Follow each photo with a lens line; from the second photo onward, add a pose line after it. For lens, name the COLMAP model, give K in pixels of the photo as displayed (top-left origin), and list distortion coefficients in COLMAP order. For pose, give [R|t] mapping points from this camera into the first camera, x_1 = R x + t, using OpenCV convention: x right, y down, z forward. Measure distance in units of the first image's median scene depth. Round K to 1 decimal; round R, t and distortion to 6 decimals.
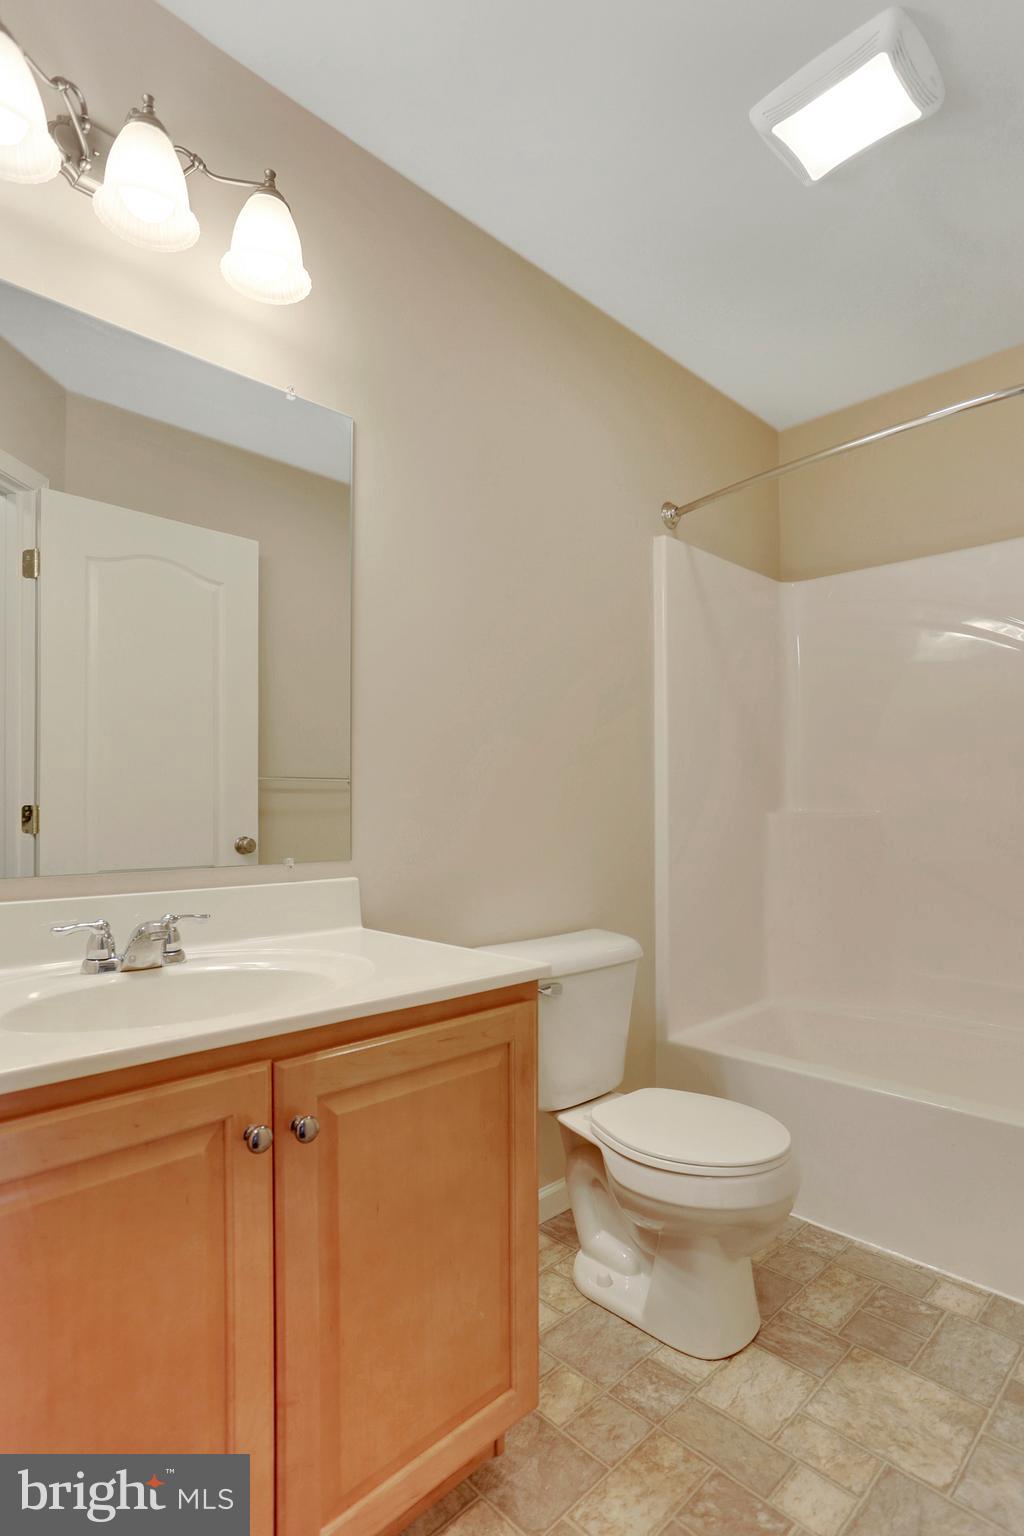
lens RADIAL K [[780.4, 0, 509.6], [0, 780.4, 760.3], [0, 0, 1]] dist [-0.029285, 0.018194]
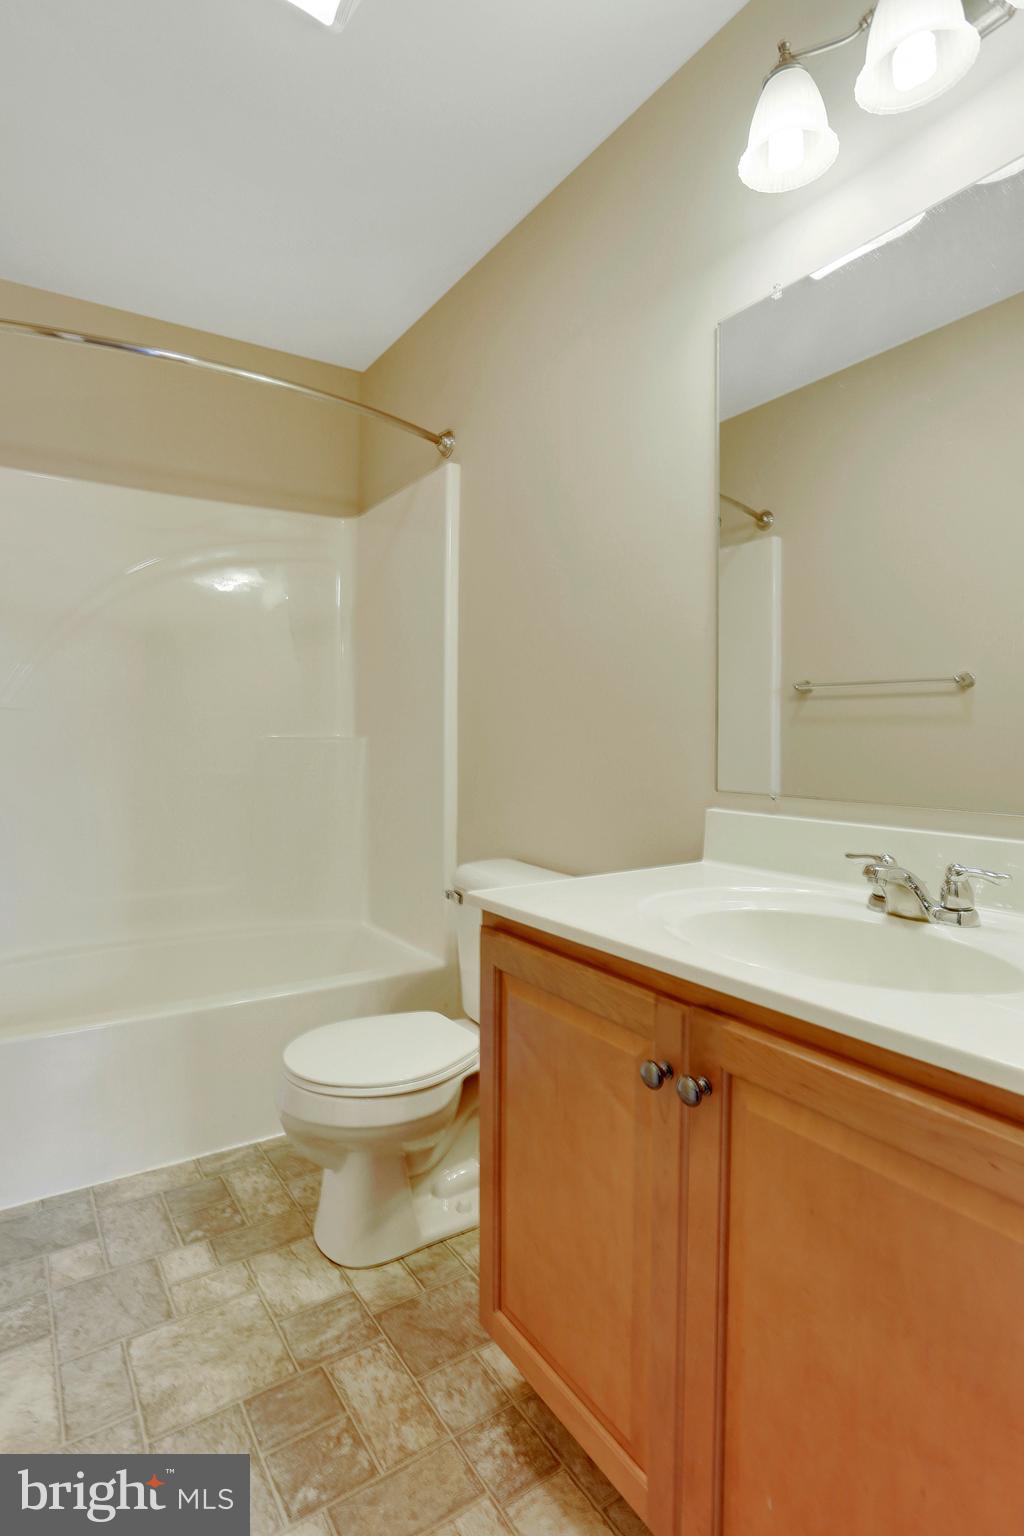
lens RADIAL K [[780.4, 0, 509.6], [0, 780.4, 760.3], [0, 0, 1]] dist [-0.029285, 0.018194]
pose [[-0.175198, 0.012978, -0.984448, 0.645115], [0.045036, 0.998972, 0.005154, 0.057751], [0.983503, -0.043433, -0.175603, 0.780313]]
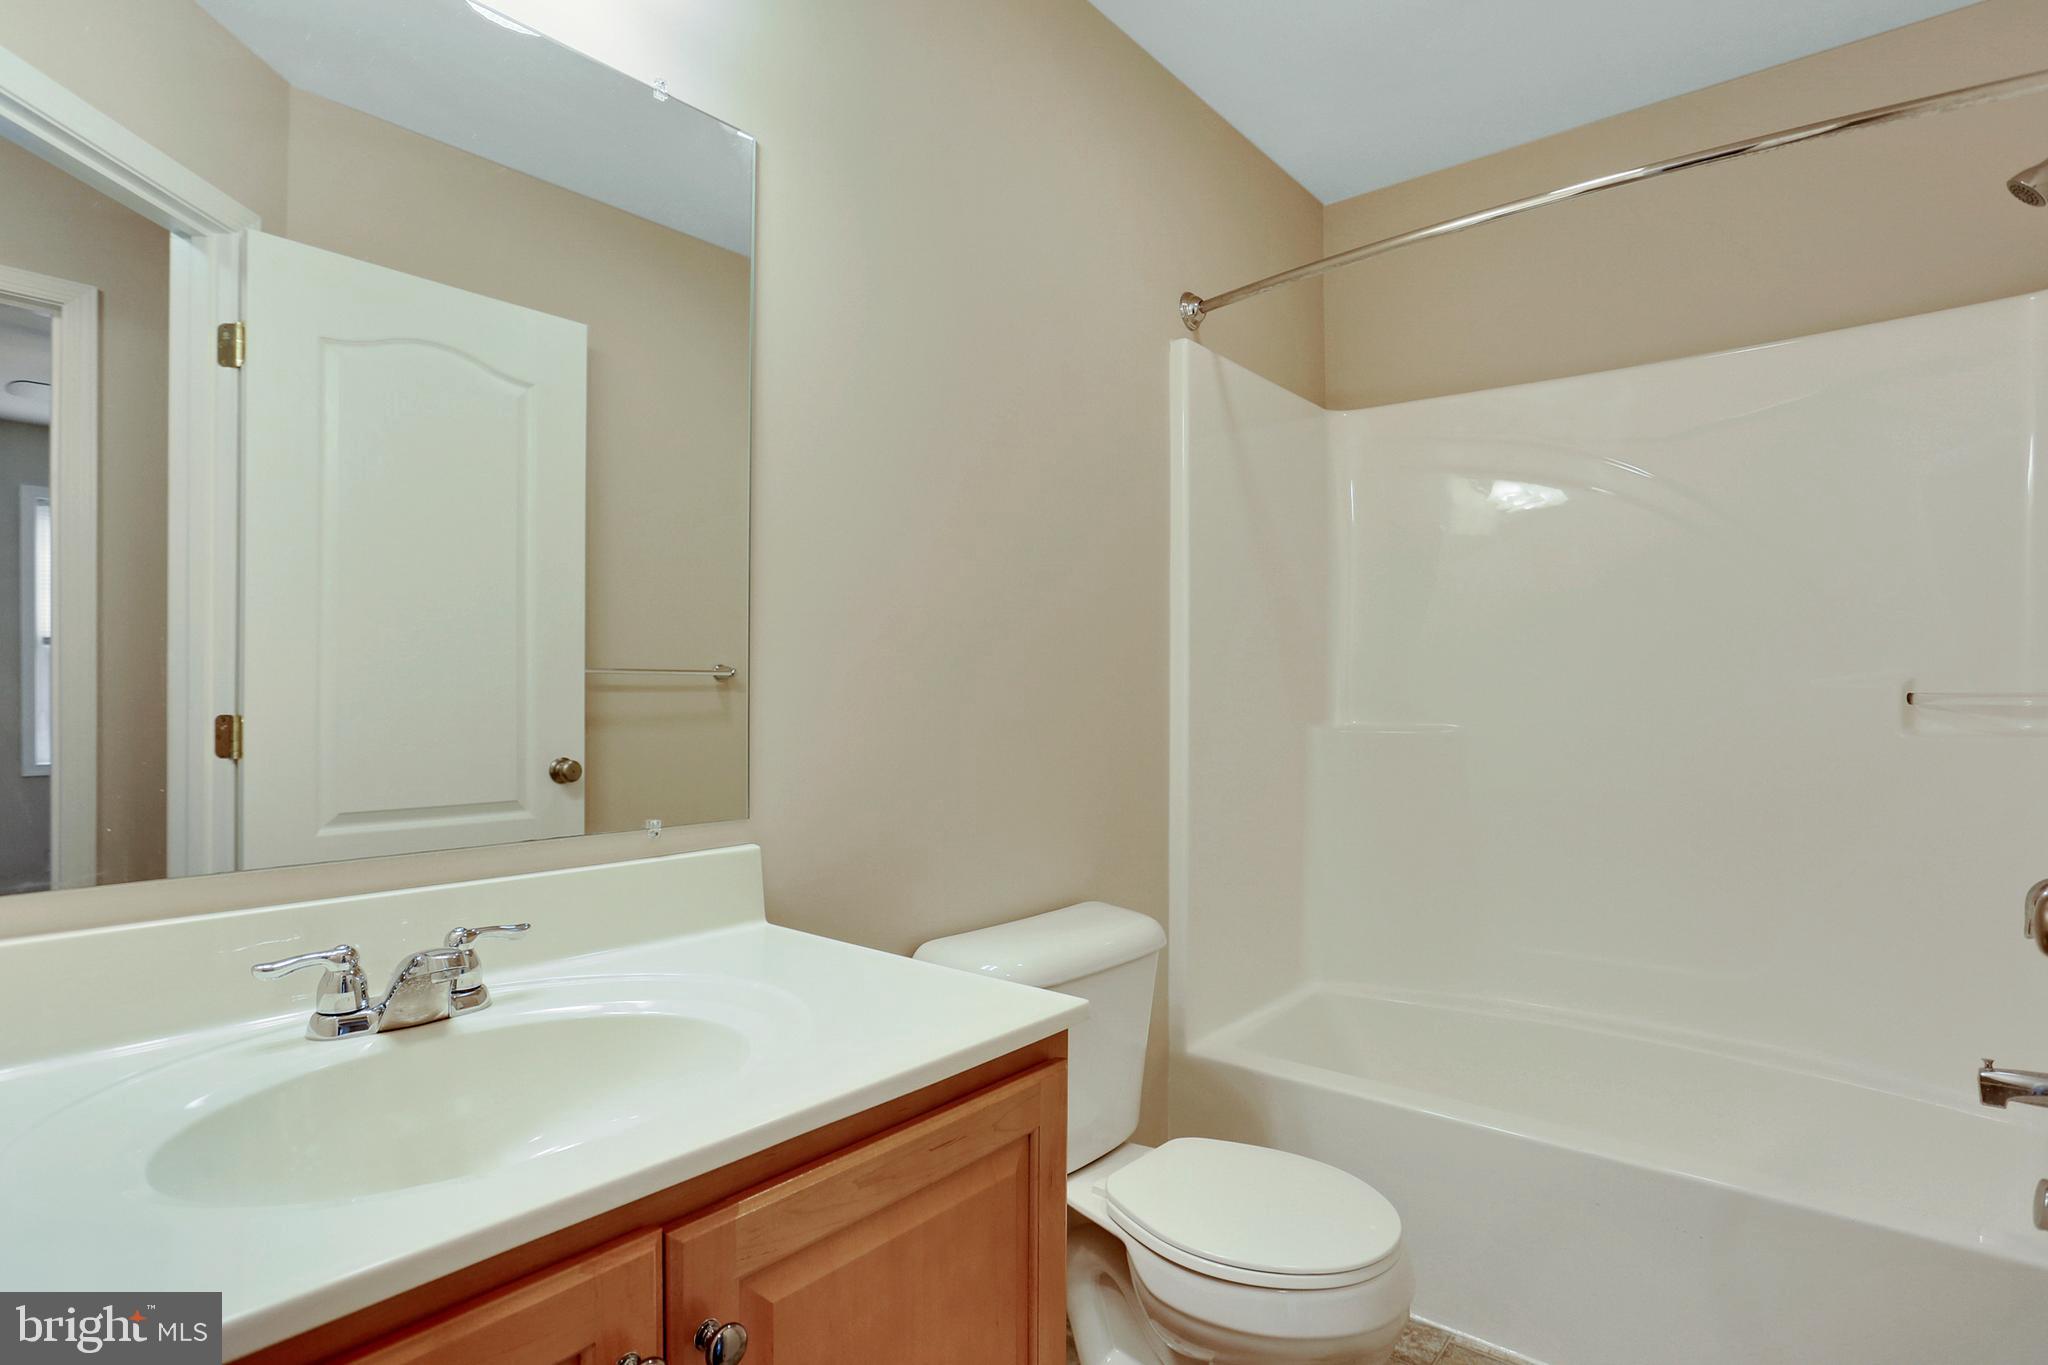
lens RADIAL K [[1049.4, 0, 1034.5], [0, 1049.4, 656.2], [0, 0, 1]] dist [-0.019036, 0.000849]
pose [[0.994765, 0.009869, 0.101713, -0.087407], [-0.011462, 0.999820, 0.015098, -0.035746], [-0.101546, -0.016185, 0.994699, 0.165060]]
